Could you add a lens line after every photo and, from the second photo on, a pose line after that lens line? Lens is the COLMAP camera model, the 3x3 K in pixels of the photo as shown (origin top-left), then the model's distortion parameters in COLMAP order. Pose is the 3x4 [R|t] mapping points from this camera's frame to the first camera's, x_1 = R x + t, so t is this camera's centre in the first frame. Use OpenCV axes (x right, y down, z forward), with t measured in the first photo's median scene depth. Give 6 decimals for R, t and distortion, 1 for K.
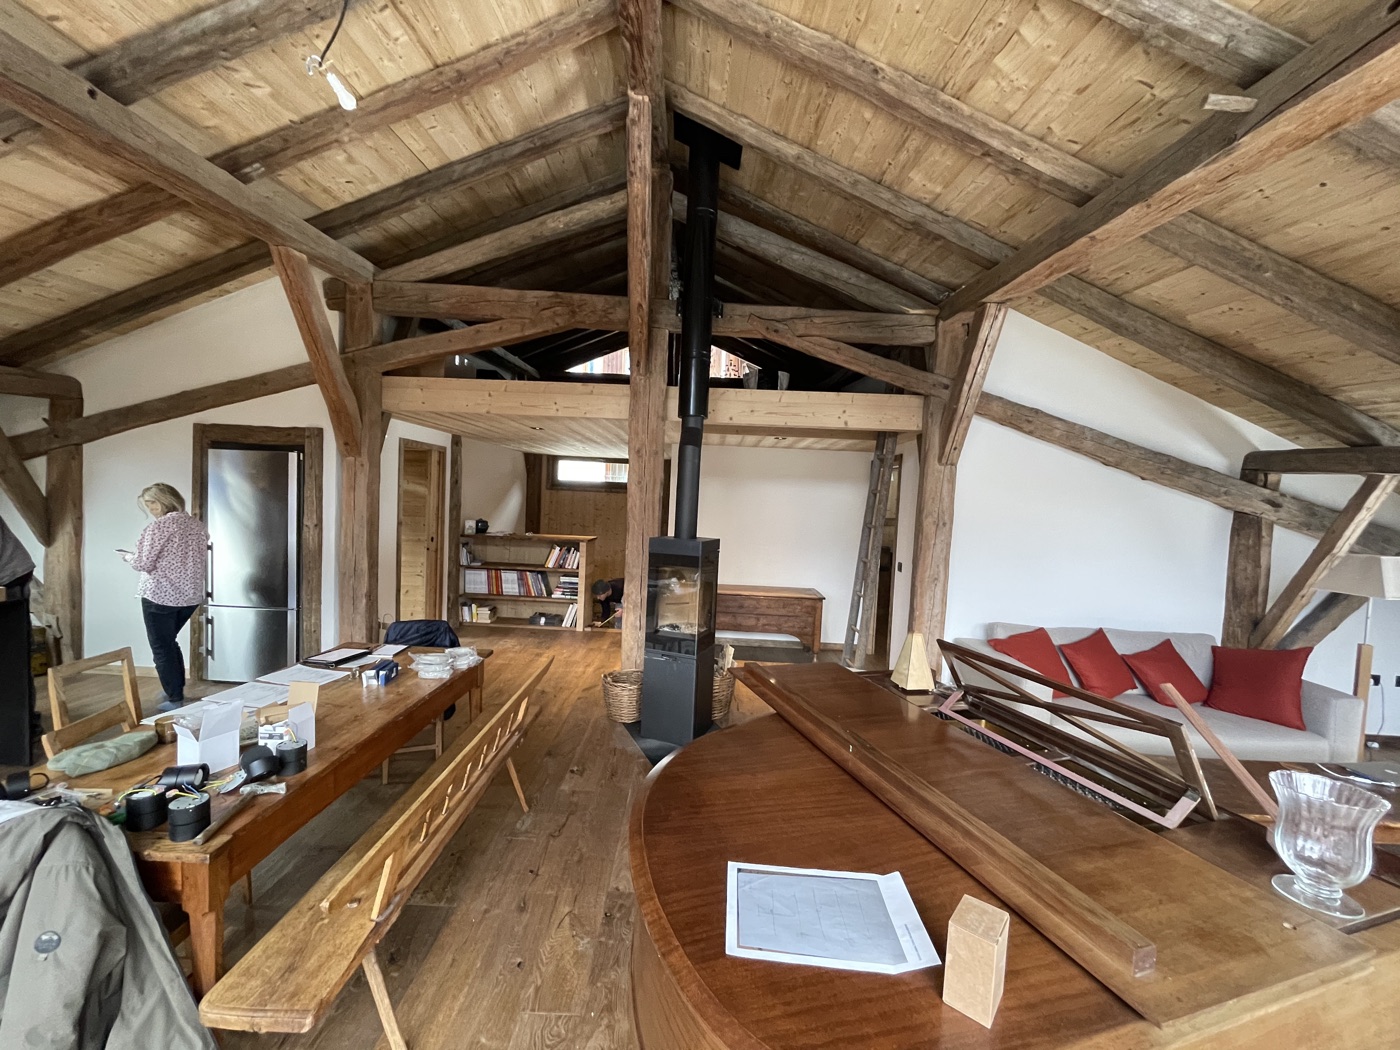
lens RADIAL K [[560.3, 0, 700.0], [0, 560.3, 525.0], [0, 0, 1]] dist [0.000045, 0.000079]
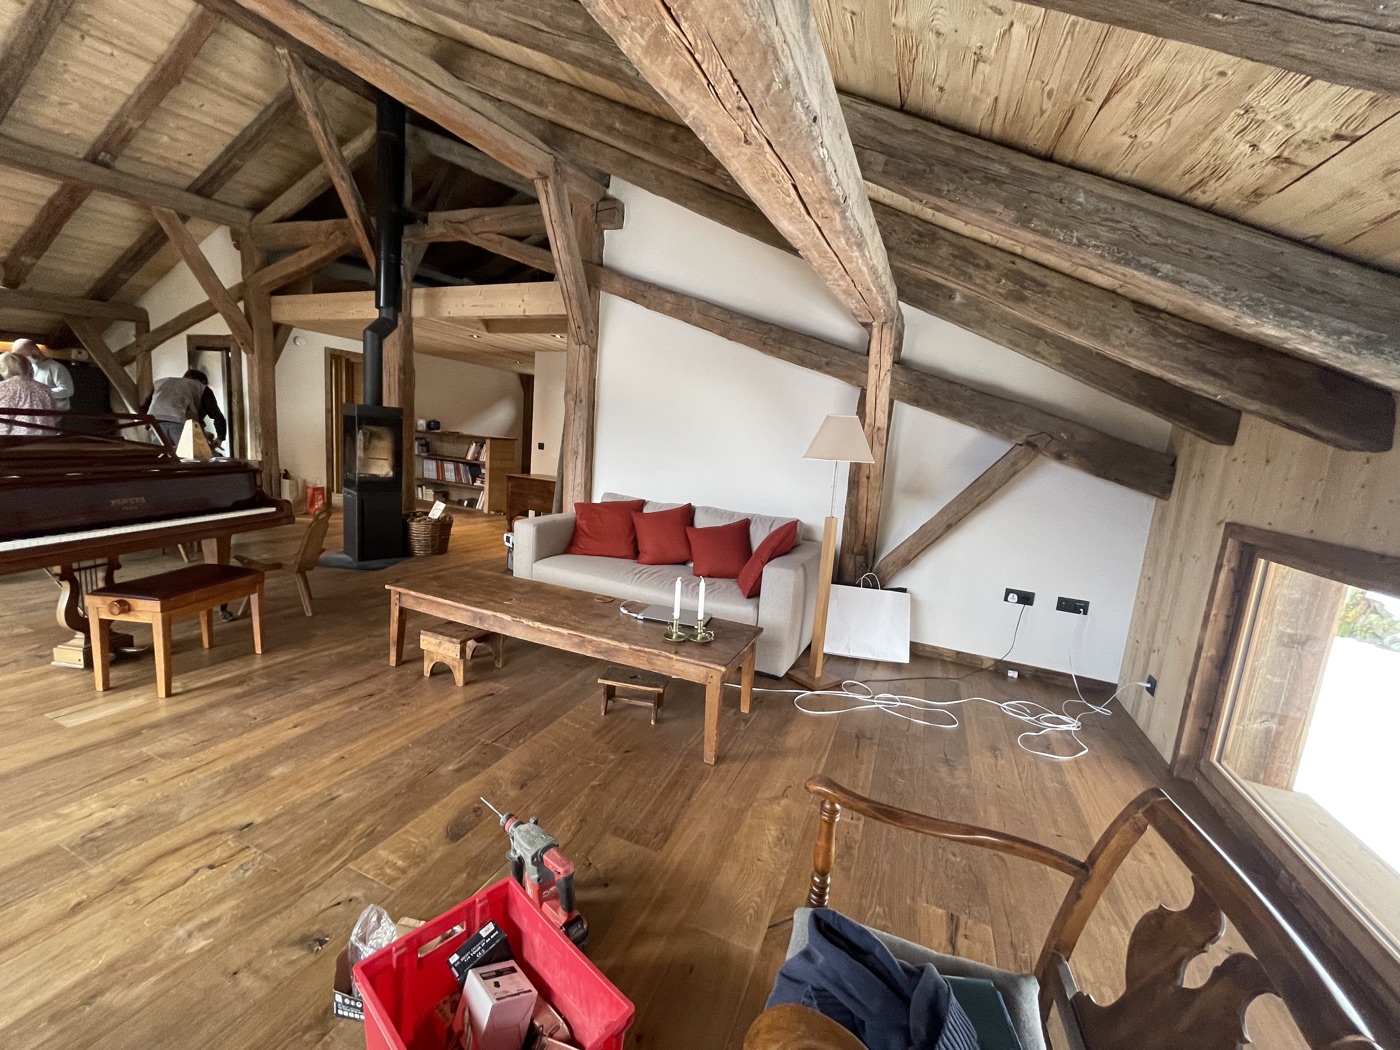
lens RADIAL K [[567.3, 0, 700.0], [0, 567.3, 525.0], [0, 0, 1]] dist [-0.000195, 0.000004]
pose [[0.920903, 0.088068, -0.379712, 1.071023], [-0.060634, 0.994650, 0.083639, 0.130557], [0.385046, -0.054000, 0.921316, 0.065532]]
